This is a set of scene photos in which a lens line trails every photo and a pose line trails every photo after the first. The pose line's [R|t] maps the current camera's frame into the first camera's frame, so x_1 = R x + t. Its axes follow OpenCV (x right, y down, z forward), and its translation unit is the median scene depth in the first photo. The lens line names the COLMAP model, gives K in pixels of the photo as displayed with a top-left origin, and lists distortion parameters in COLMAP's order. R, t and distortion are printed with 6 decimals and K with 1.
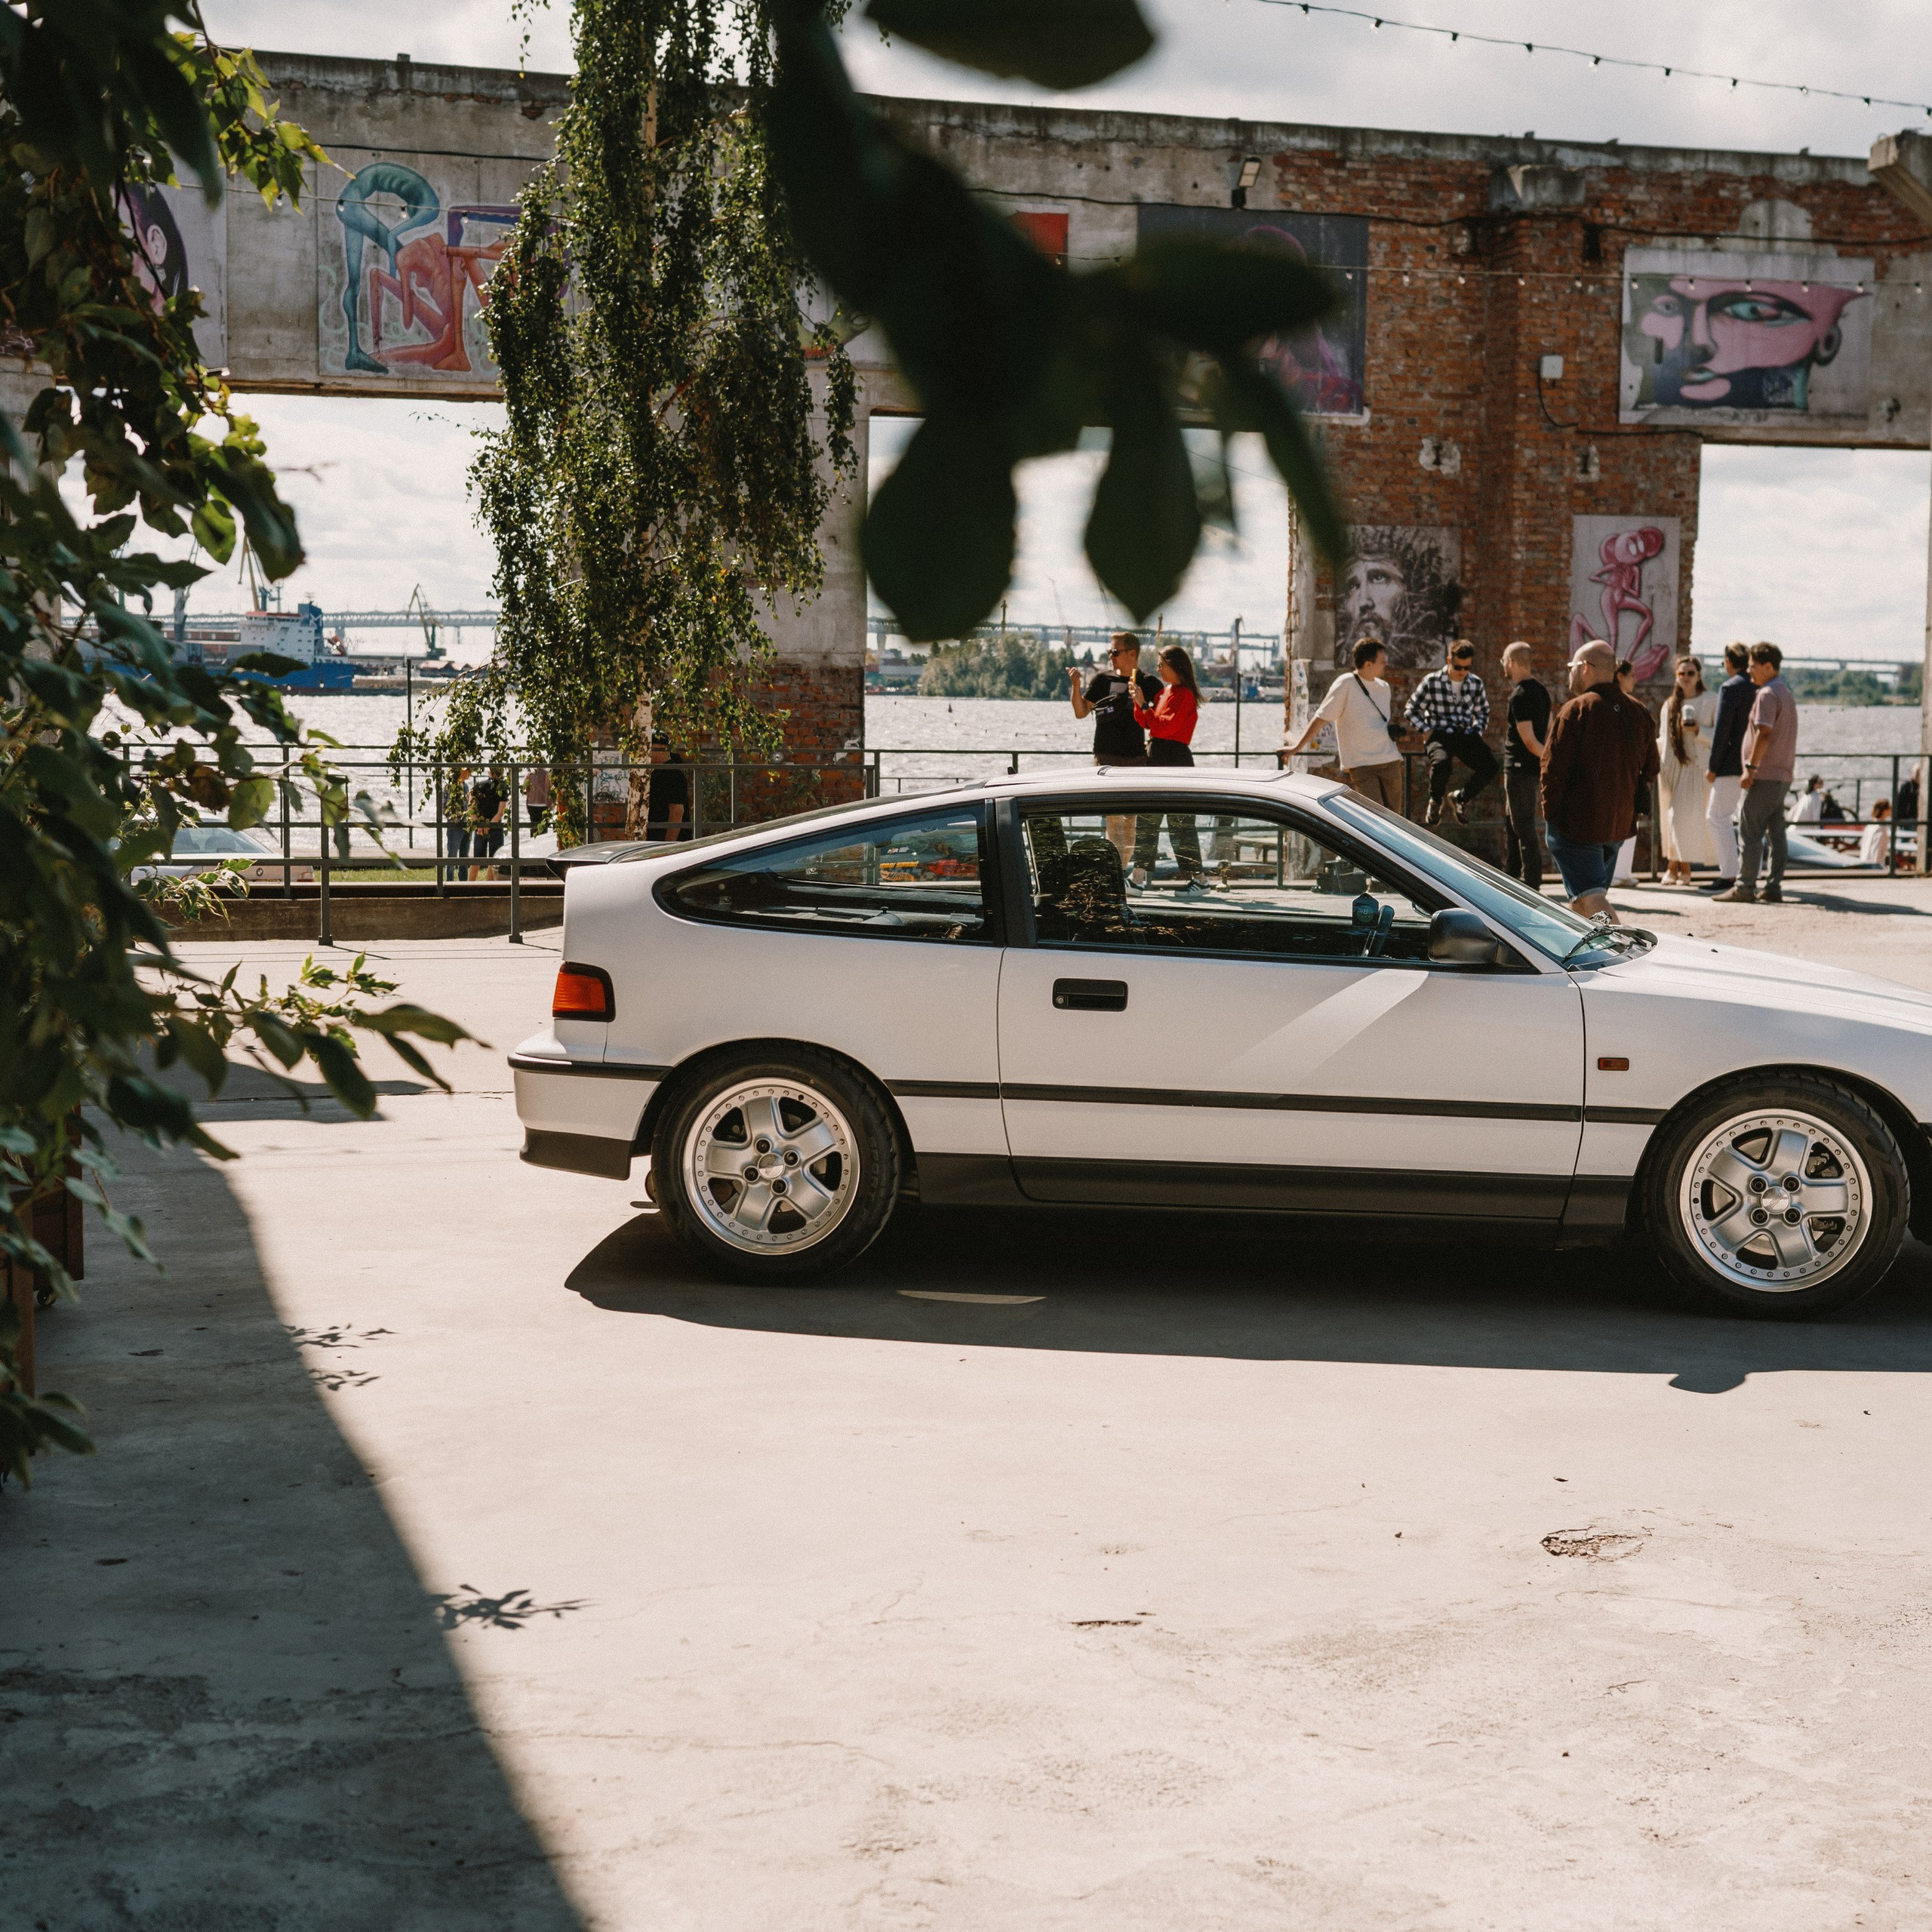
lens RADIAL K [[3280.4, 0, 966.0], [0, 3280.4, 966.0], [0, 0, 1]] dist [0.099924, -0.088221]
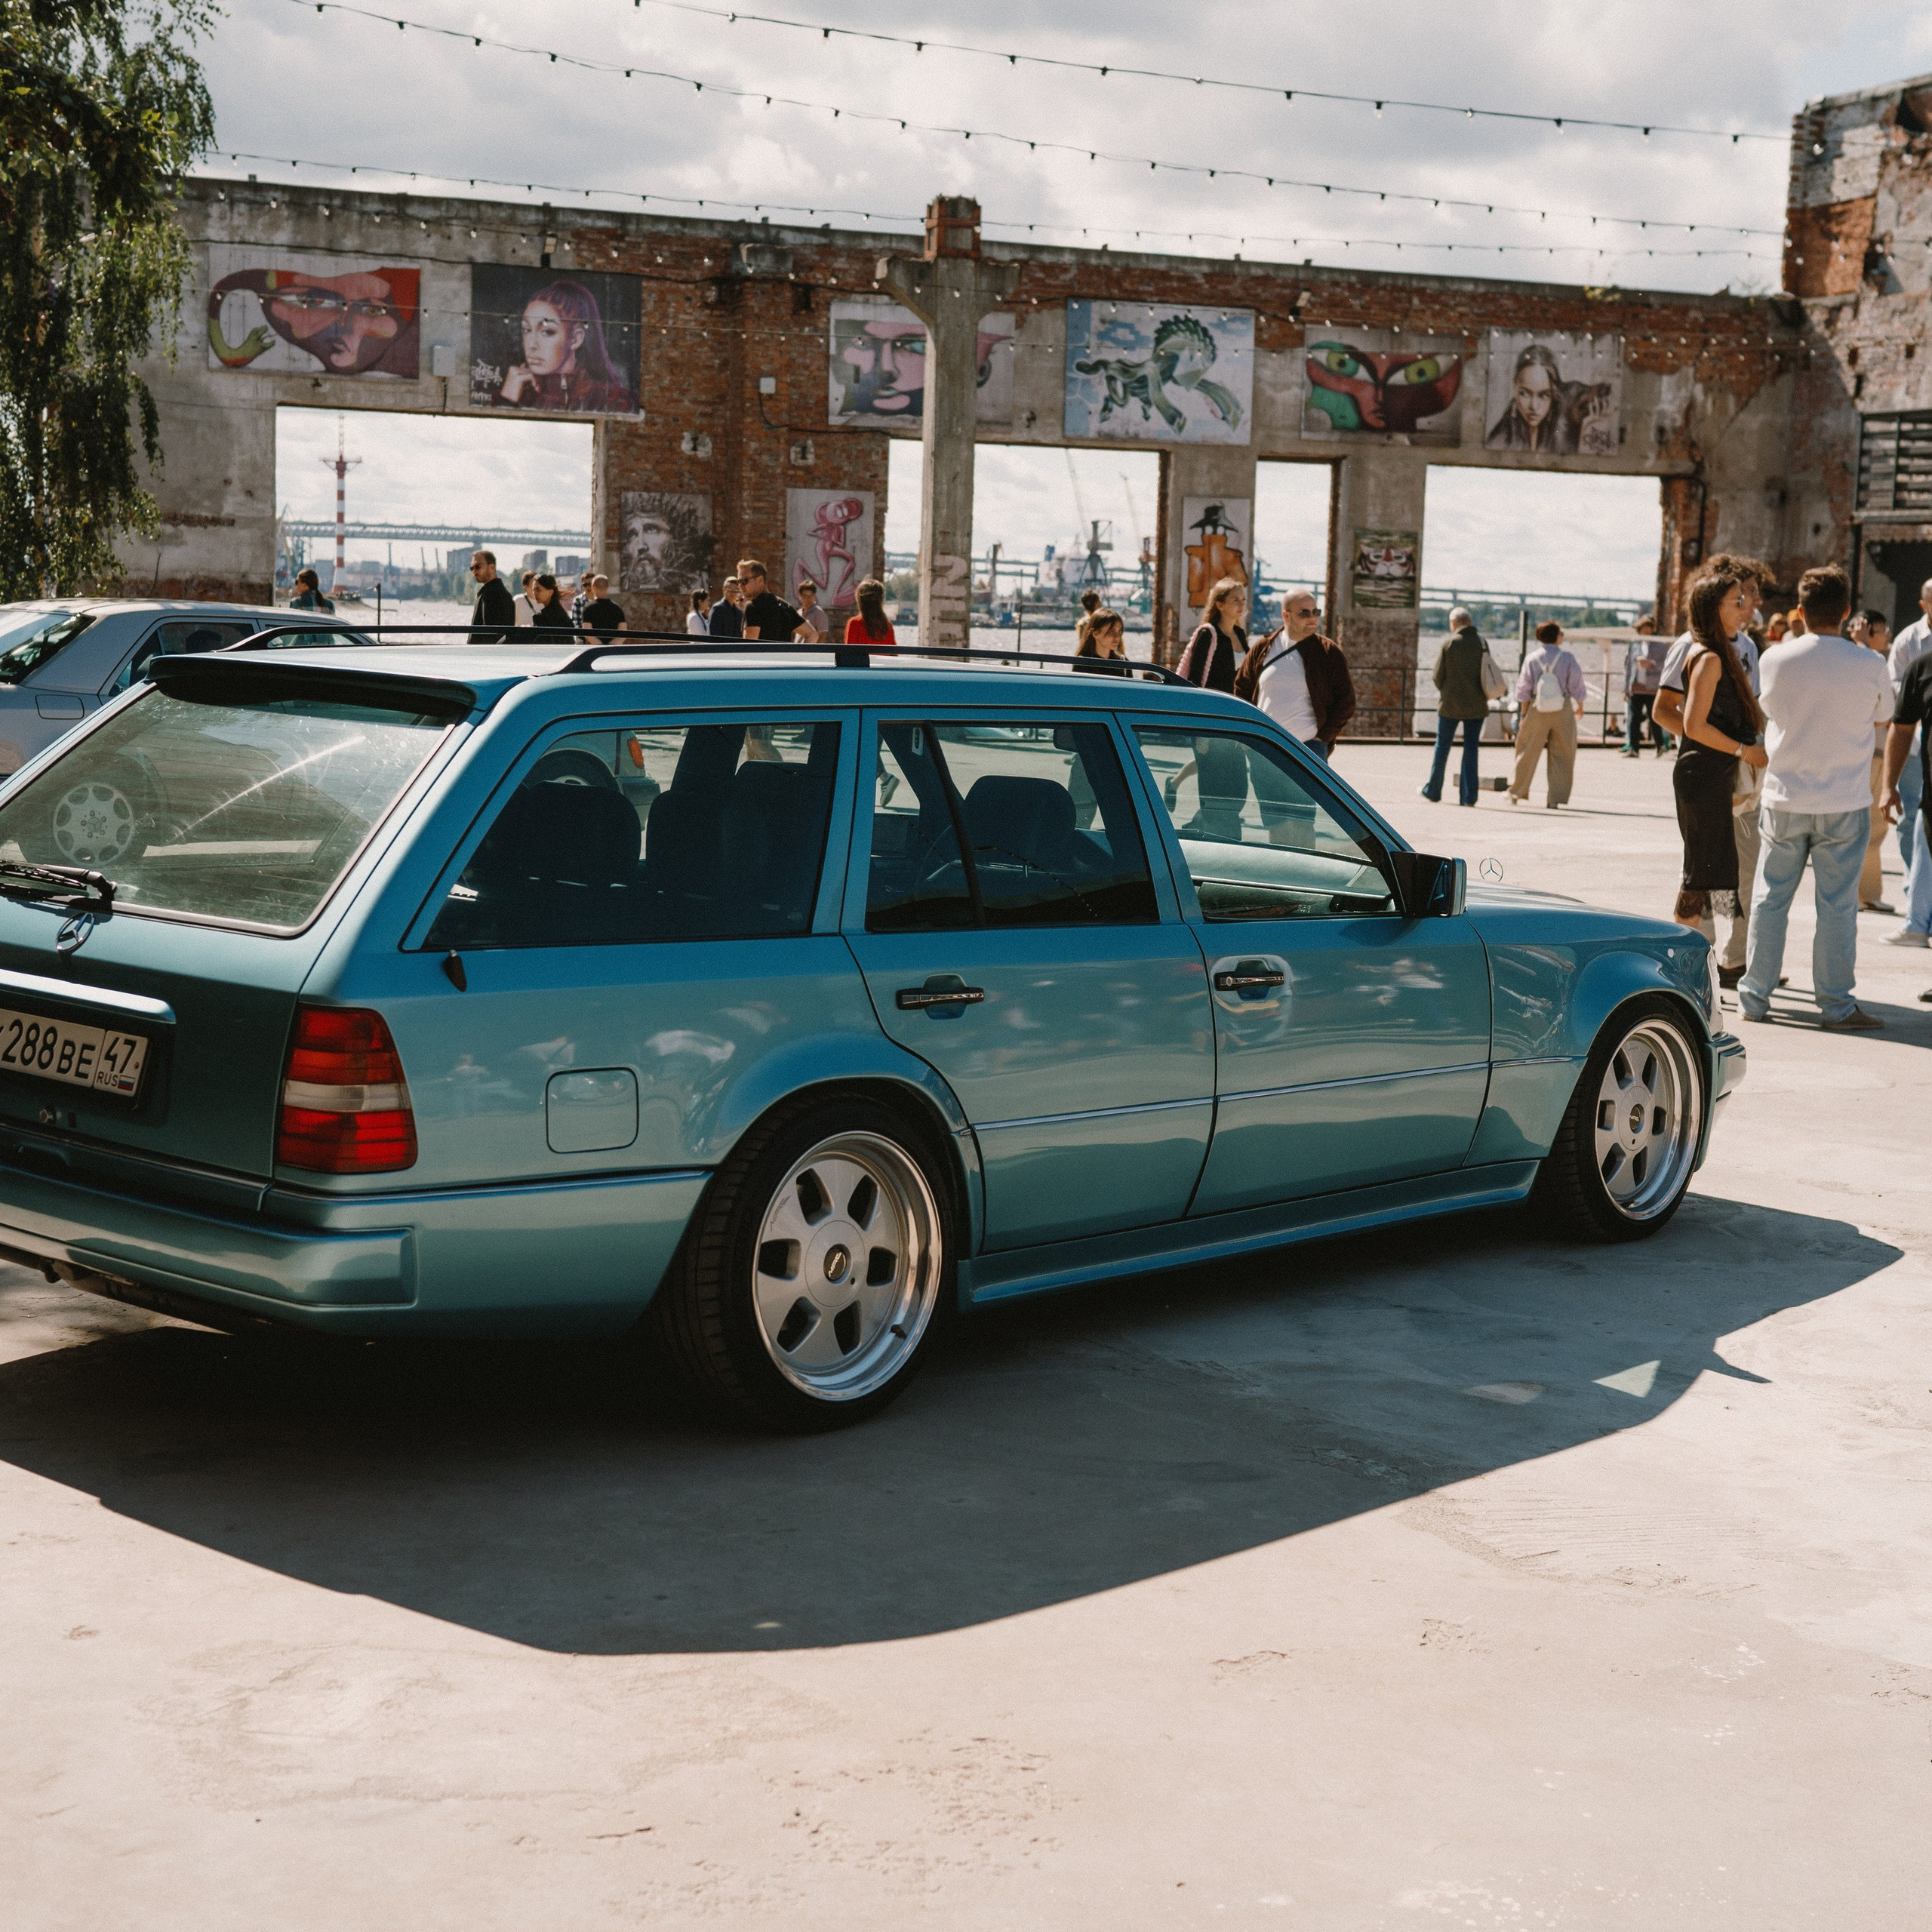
lens RADIAL K [[3280.4, 0, 966.0], [0, 3280.4, 966.0], [0, 0, 1]] dist [0.099924, -0.088221]
pose [[0.997267, 0.010922, 0.073066, 0.159019], [-0.012618, 0.999661, 0.022792, 0.036805], [-0.072792, -0.023652, 0.997067, -0.433907]]
